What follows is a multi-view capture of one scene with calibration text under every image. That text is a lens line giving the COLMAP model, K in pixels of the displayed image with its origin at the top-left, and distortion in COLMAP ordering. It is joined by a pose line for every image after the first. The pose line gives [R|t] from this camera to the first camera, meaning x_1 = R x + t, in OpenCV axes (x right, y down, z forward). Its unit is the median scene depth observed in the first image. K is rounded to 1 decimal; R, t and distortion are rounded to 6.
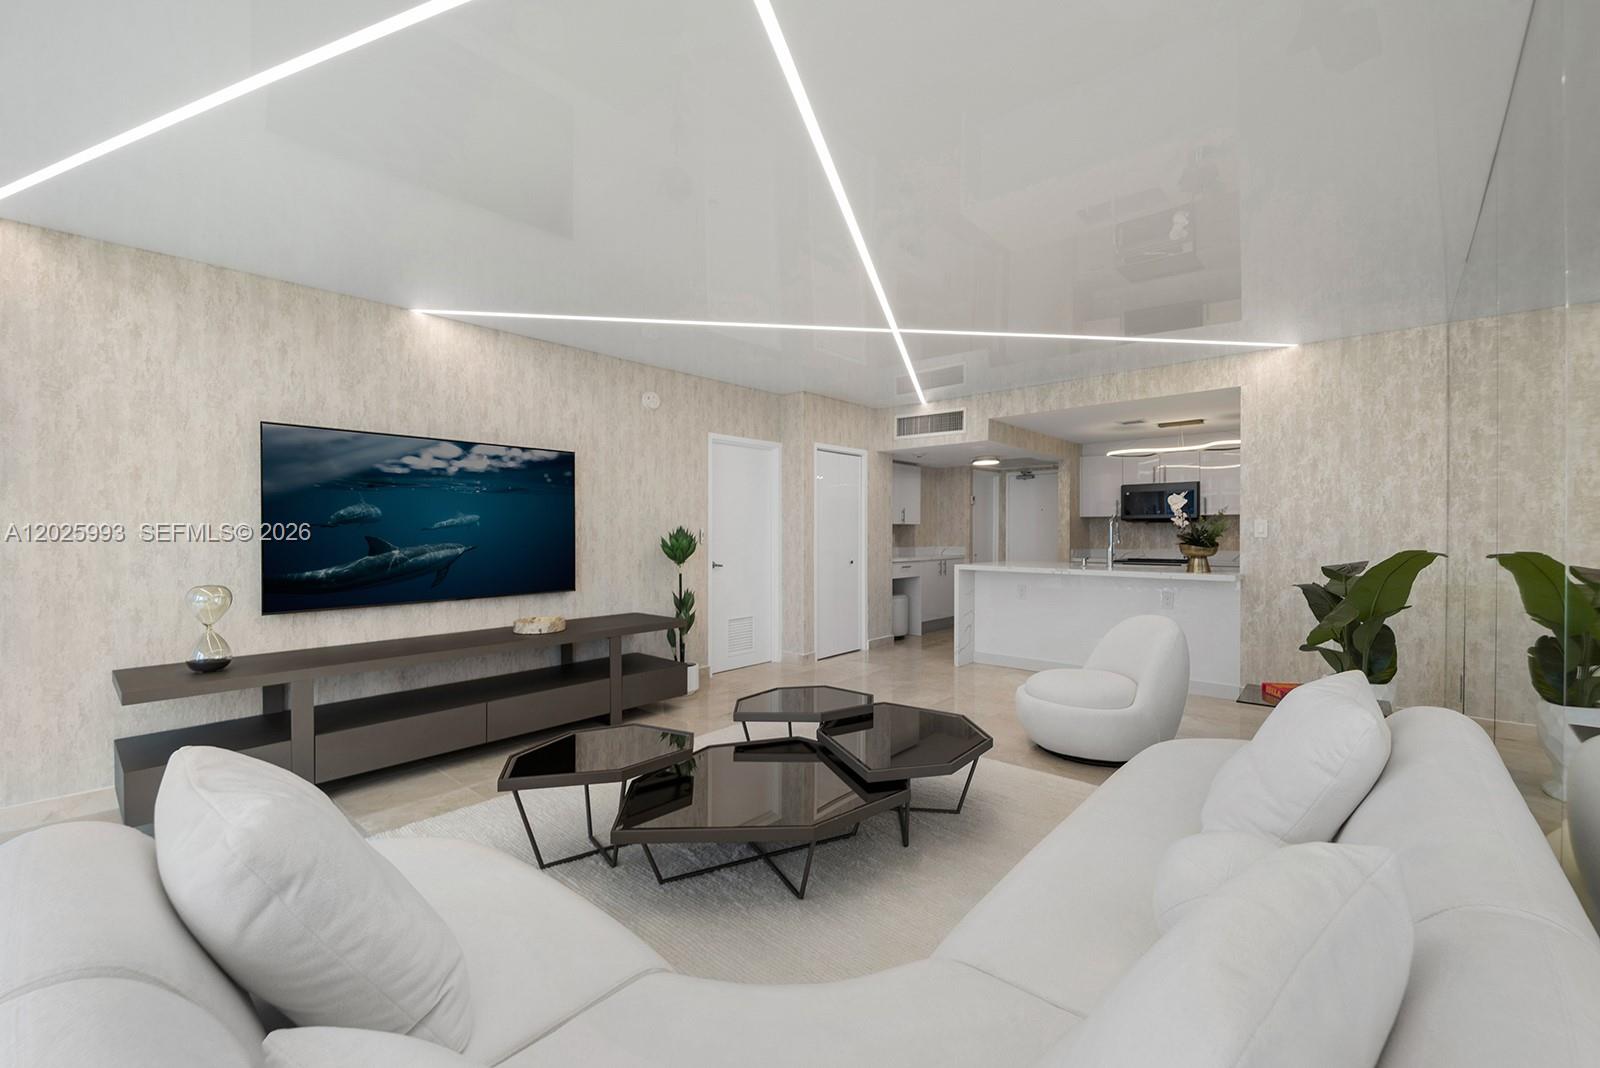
lens RADIAL K [[659.5, 0, 793.1], [0, 659.5, 529.8], [0, 0, 1]] dist [0.053382, -0.027836]
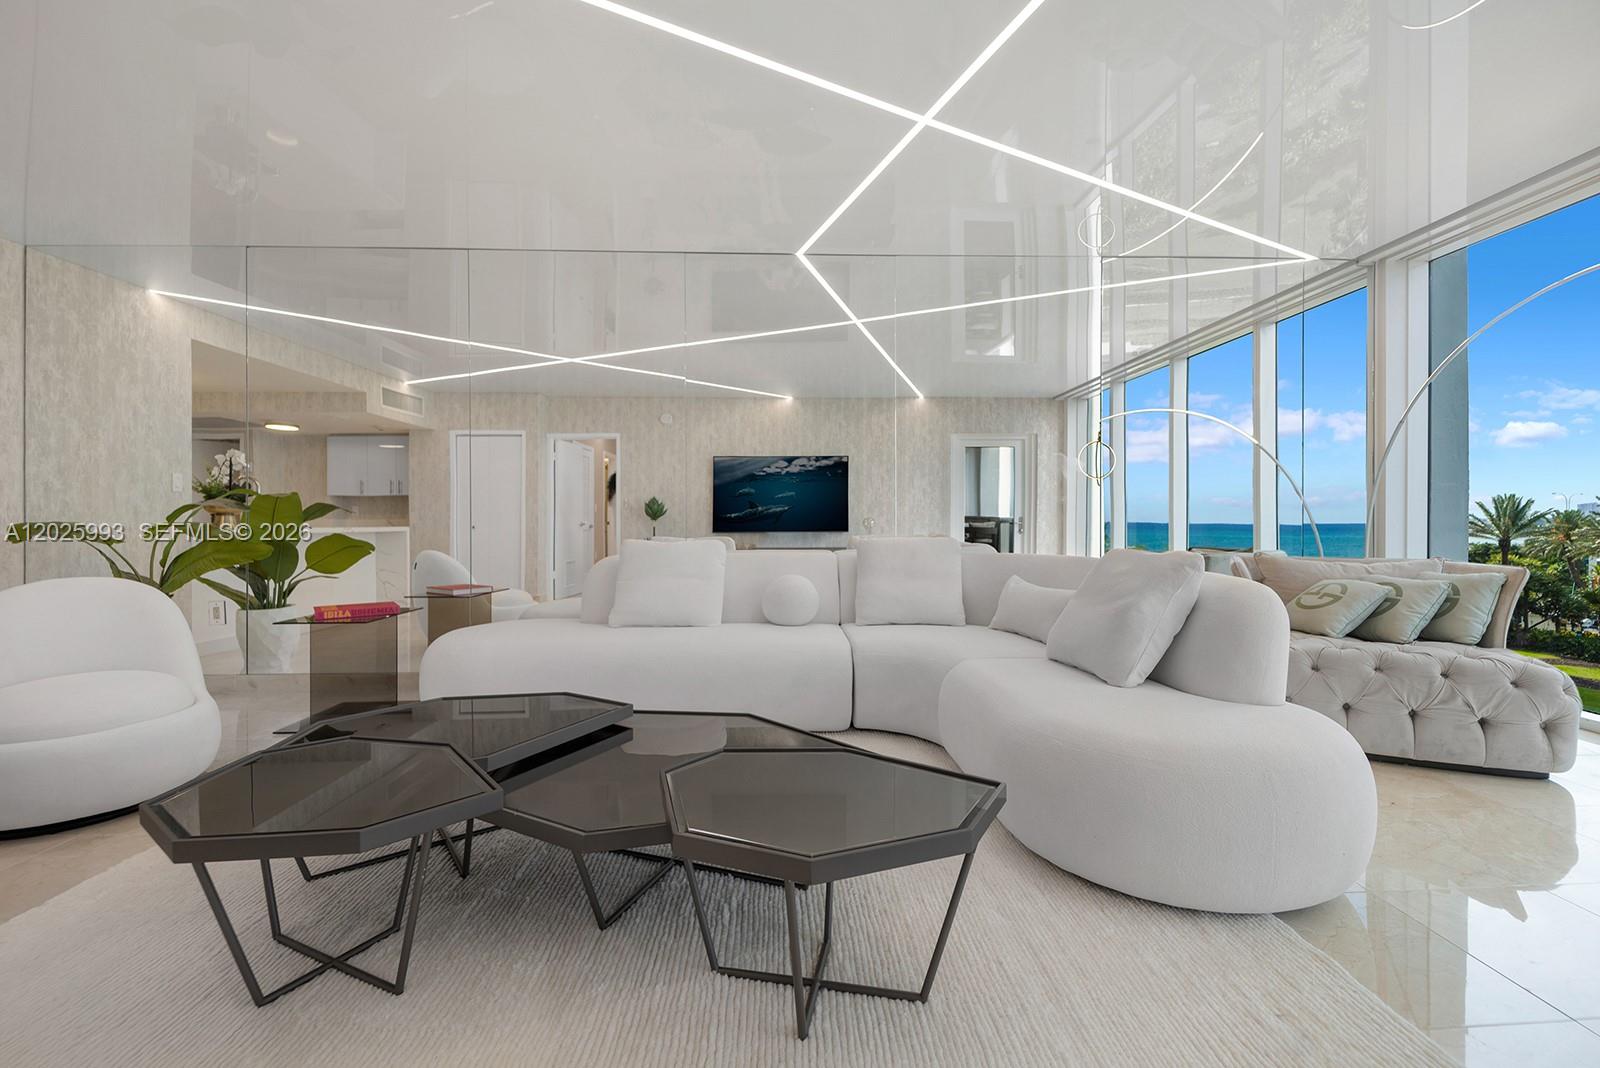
lens RADIAL K [[659.5, 0, 793.1], [0, 659.5, 529.8], [0, 0, 1]] dist [0.053382, -0.027836]
pose [[-0.680819, -0.014126, 0.732316, -0.310910], [-0.005408, 0.999884, 0.014259, 0.044836], [-0.732432, 0.005748, -0.680816, 0.668523]]
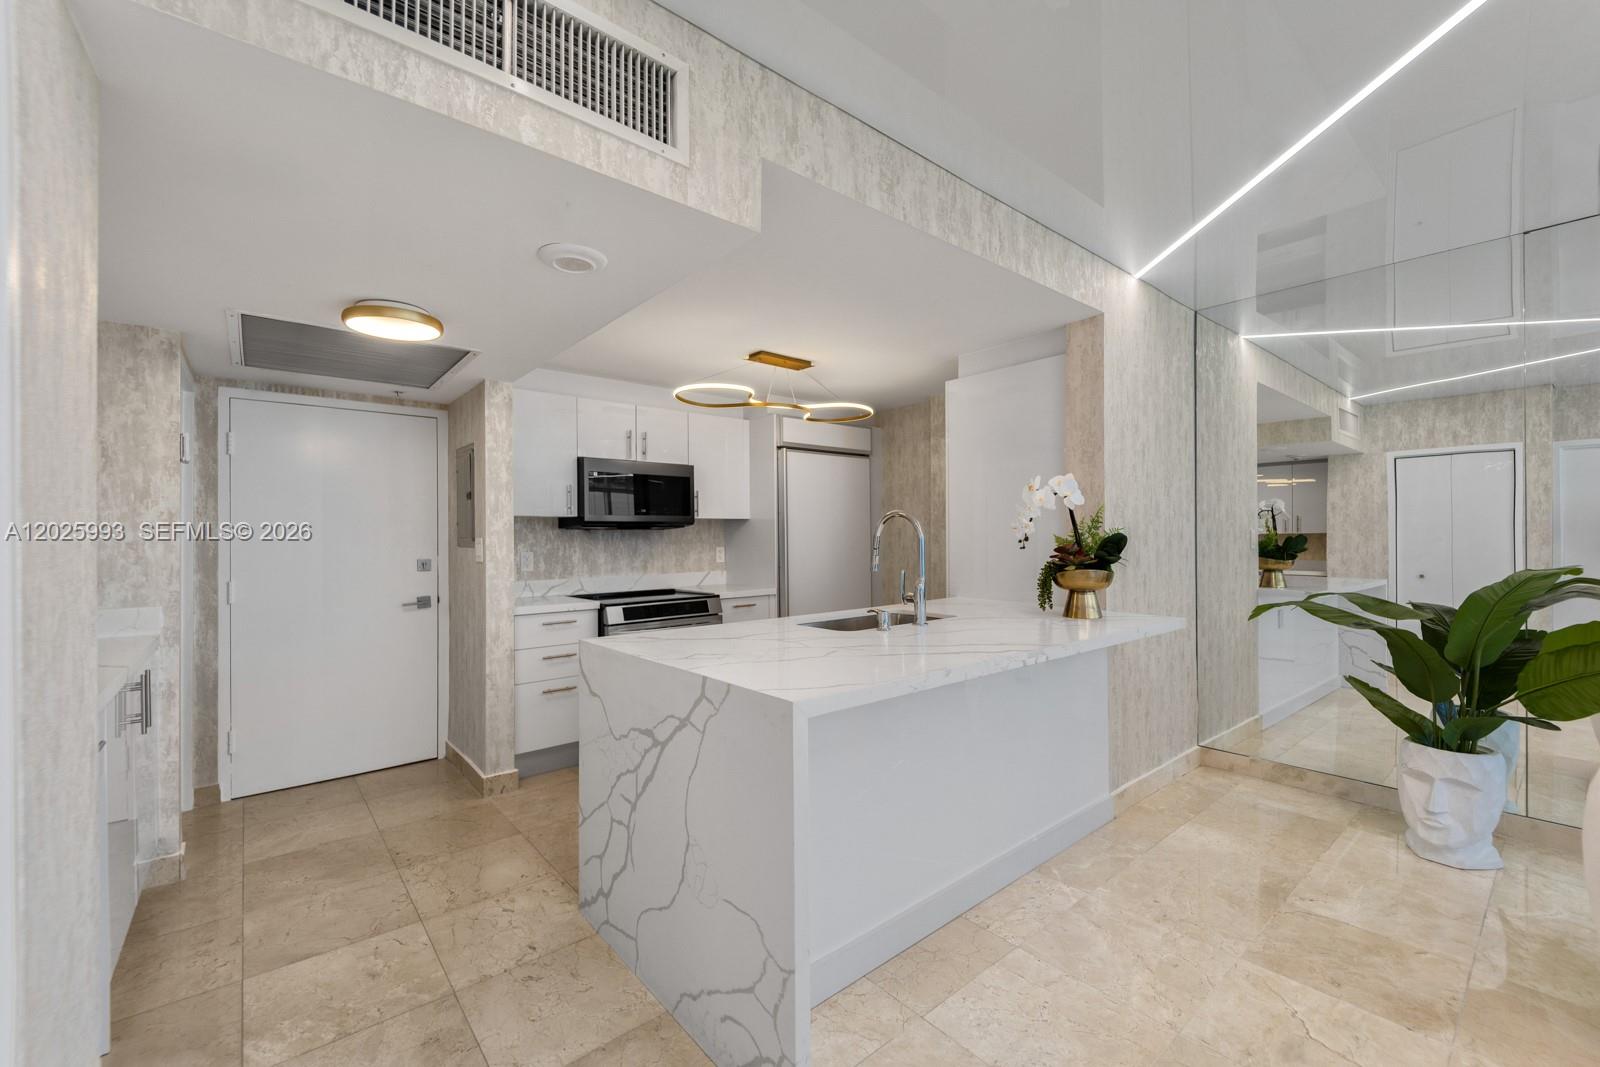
lens RADIAL K [[645.2, 0, 801.5], [0, 645.2, 536.5], [0, 0, 1]] dist [0.021856, -0.017567]
pose [[0.141604, -0.000892, 0.989923, 0.026001], [0.003130, 0.999995, 0.000453, -0.006390], [-0.989918, 0.003034, 0.141606, 1.082919]]
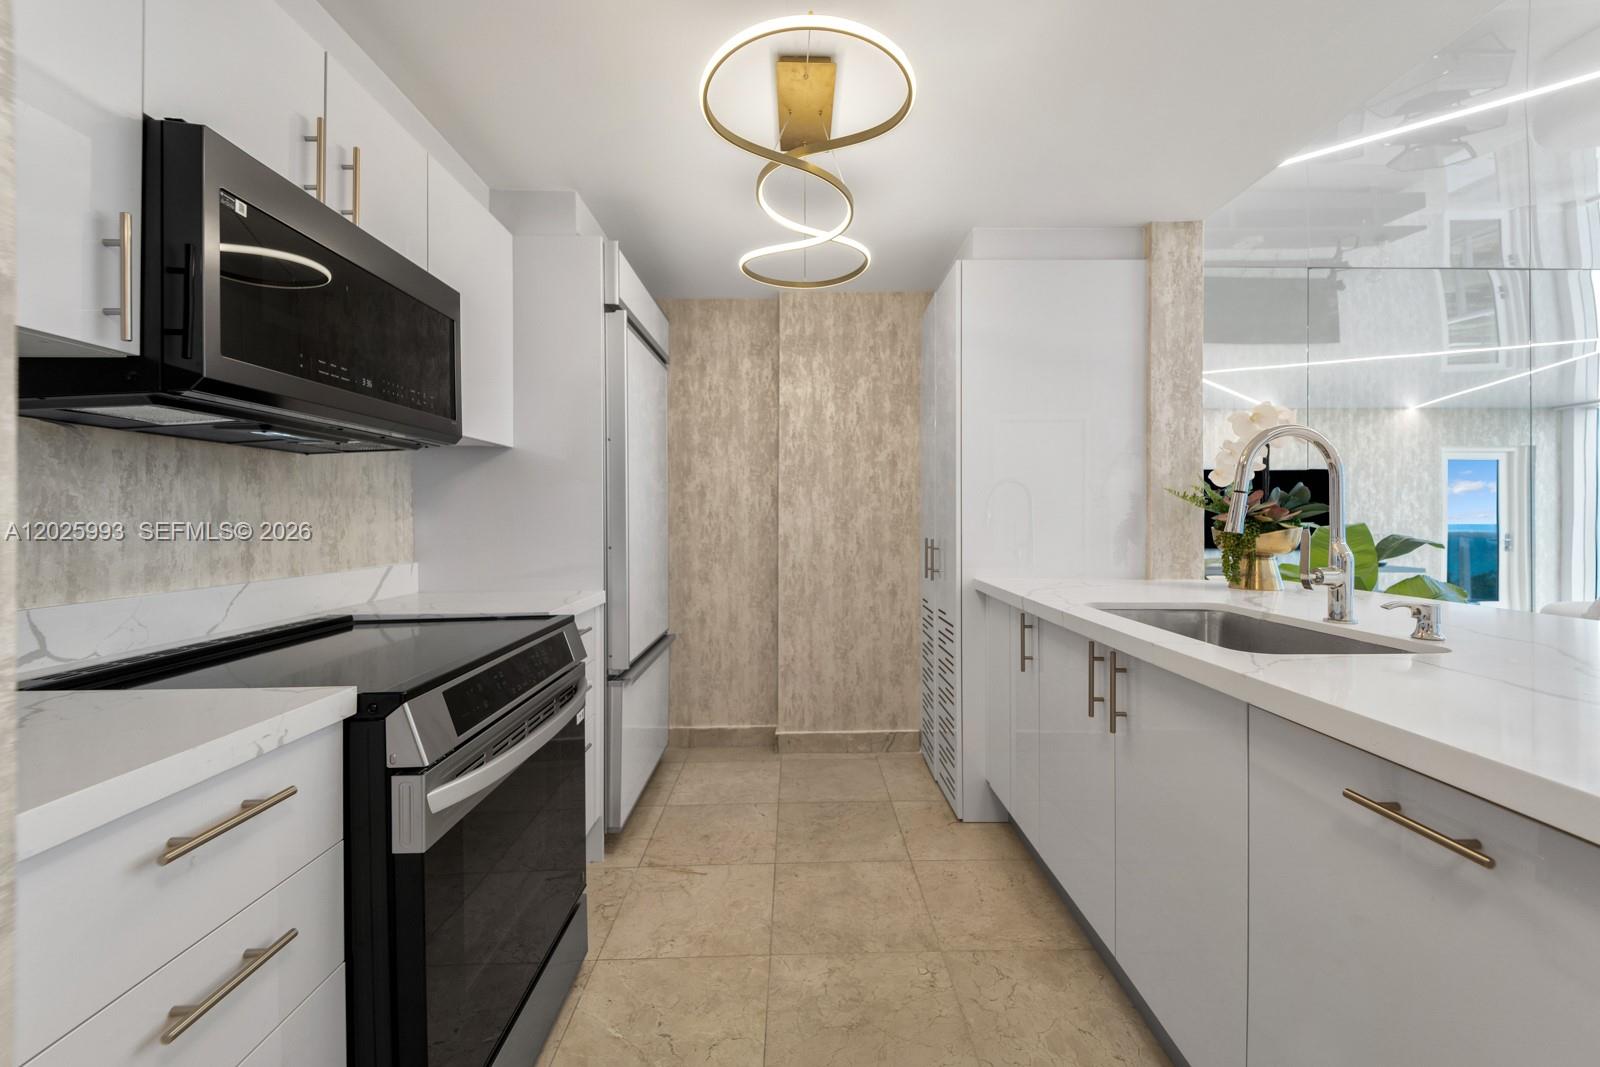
lens RADIAL K [[667.0, 0, 801.0], [0, 667.0, 516.0], [0, 0, 1]] dist [0.017312, -0.000547]
pose [[-0.677362, 0.003505, 0.735642, 0.451592], [-0.004051, 0.999956, -0.008495, 0.015697], [-0.735639, -0.008734, -0.677317, 1.426675]]
